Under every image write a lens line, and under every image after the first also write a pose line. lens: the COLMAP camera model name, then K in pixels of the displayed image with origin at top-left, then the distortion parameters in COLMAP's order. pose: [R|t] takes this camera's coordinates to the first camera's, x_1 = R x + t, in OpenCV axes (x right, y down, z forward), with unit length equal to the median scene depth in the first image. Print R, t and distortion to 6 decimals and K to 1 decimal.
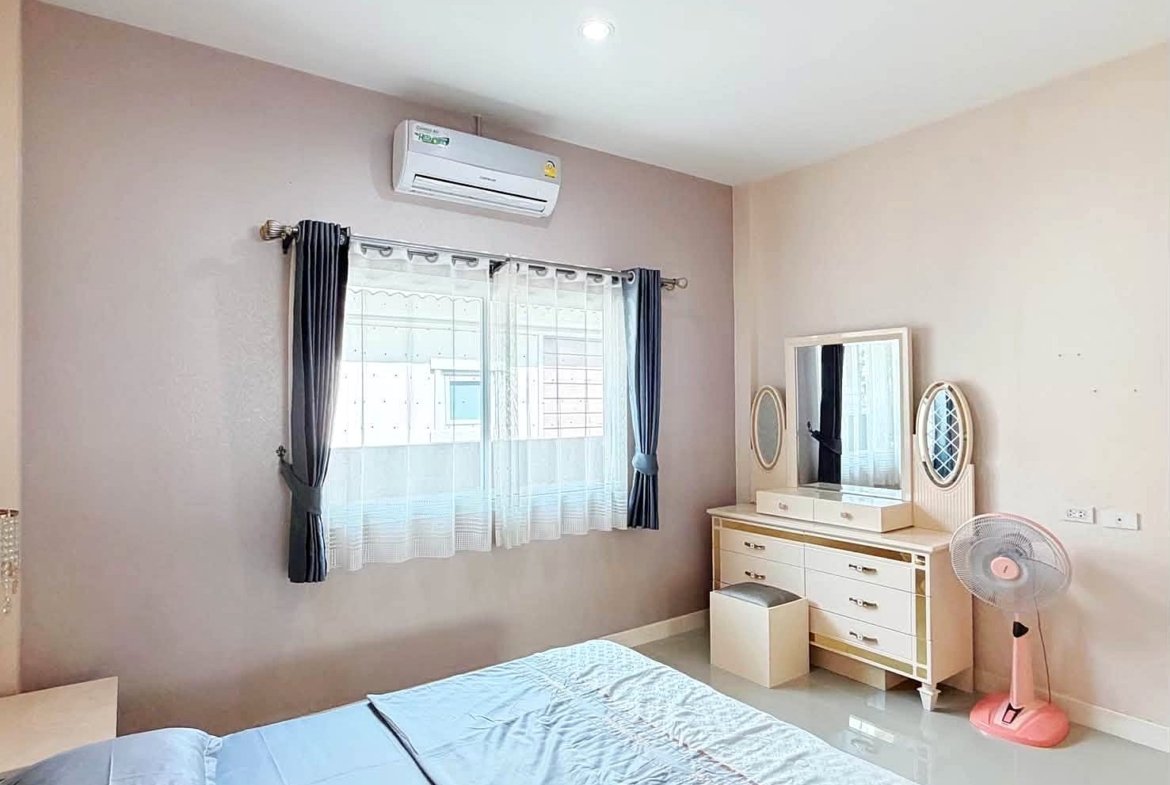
lens RADIAL K [[659.1, 0, 585.0], [0, 659.1, 392.5], [0, 0, 1]] dist [0.000887, 0.000131]
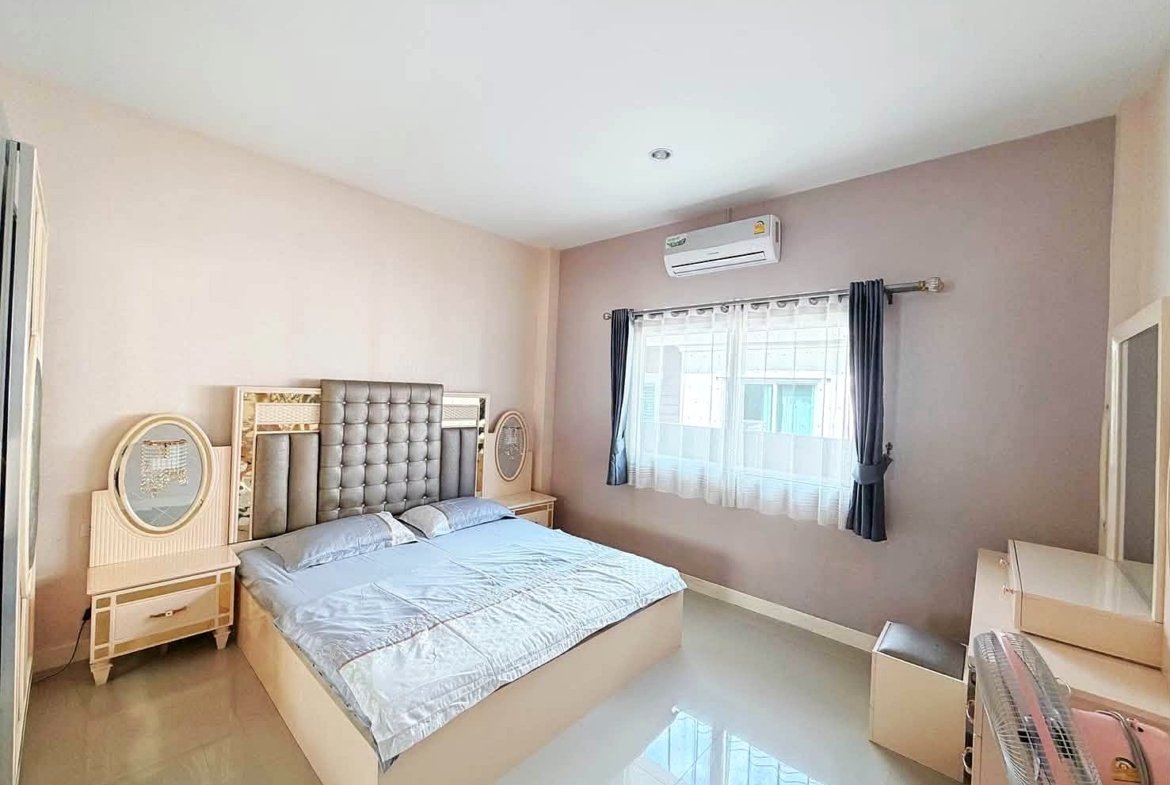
lens RADIAL K [[467.0, 0, 585.0], [0, 467.0, 392.5], [0, 0, 1]] dist [0.001216, 0.000013]
pose [[0.220481, 0.016250, -0.975256, 0.853551], [-0.027168, 0.999576, 0.010513, -0.013998], [0.975013, 0.024178, 0.220829, 0.510891]]
